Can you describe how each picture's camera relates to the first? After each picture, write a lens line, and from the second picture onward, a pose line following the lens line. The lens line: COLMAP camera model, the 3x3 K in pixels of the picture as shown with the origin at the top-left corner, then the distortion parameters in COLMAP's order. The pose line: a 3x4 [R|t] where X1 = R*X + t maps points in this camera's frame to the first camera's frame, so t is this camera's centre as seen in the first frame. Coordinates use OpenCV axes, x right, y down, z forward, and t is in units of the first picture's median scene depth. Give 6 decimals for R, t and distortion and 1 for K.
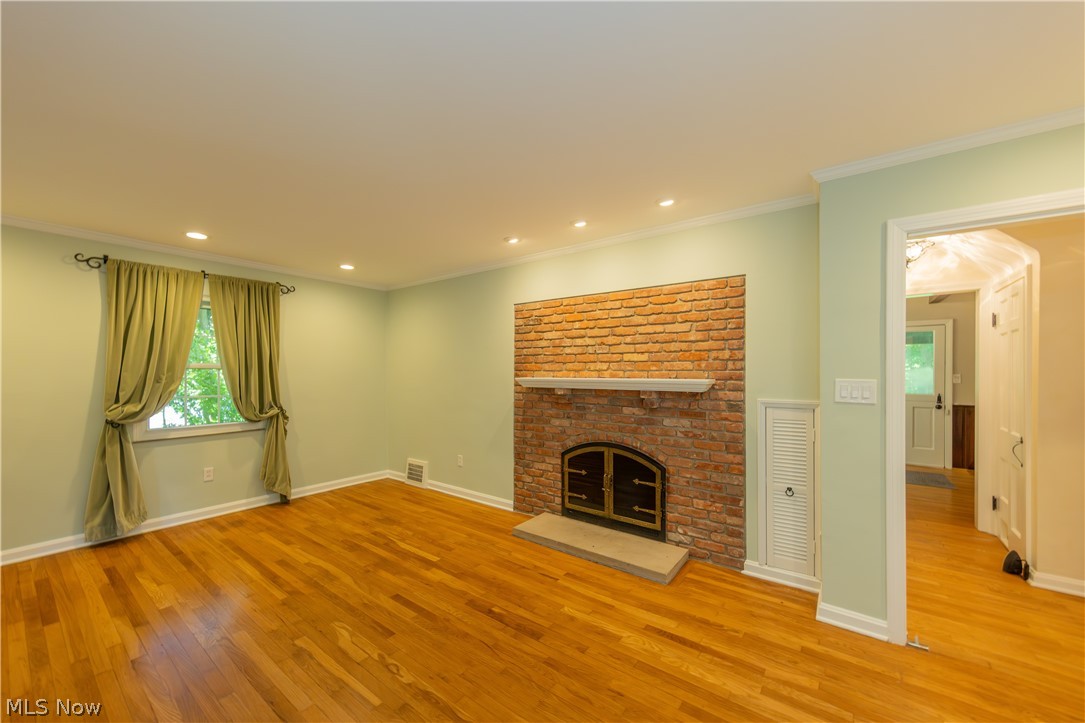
lens RADIAL K [[417.3, 0, 538.4], [0, 417.3, 372.2], [0, 0, 1]] dist [0.005090, 0.000158]
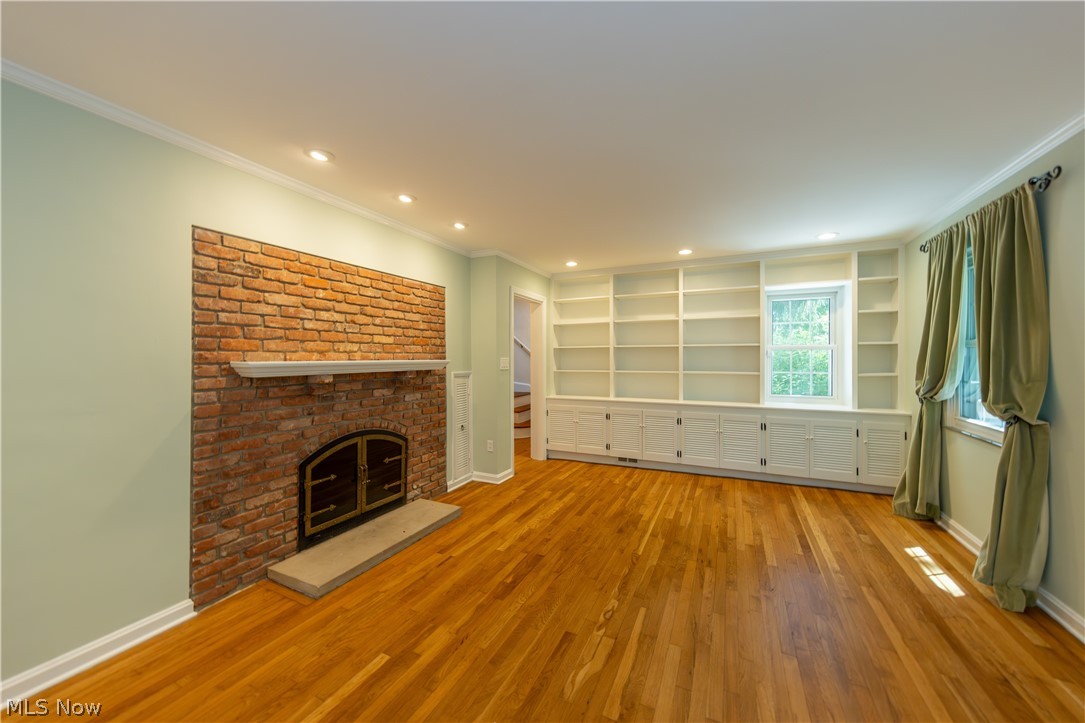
lens RADIAL K [[410.6, 0, 539.4], [0, 410.6, 356.4], [0, 0, 1]] dist [0.004479, -0.000275]
pose [[-0.223949, 0.002414, 0.974598, -0.830207], [0.003024, 0.999994, -0.001782, 0.008526], [-0.974596, 0.002549, -0.223955, 0.855390]]
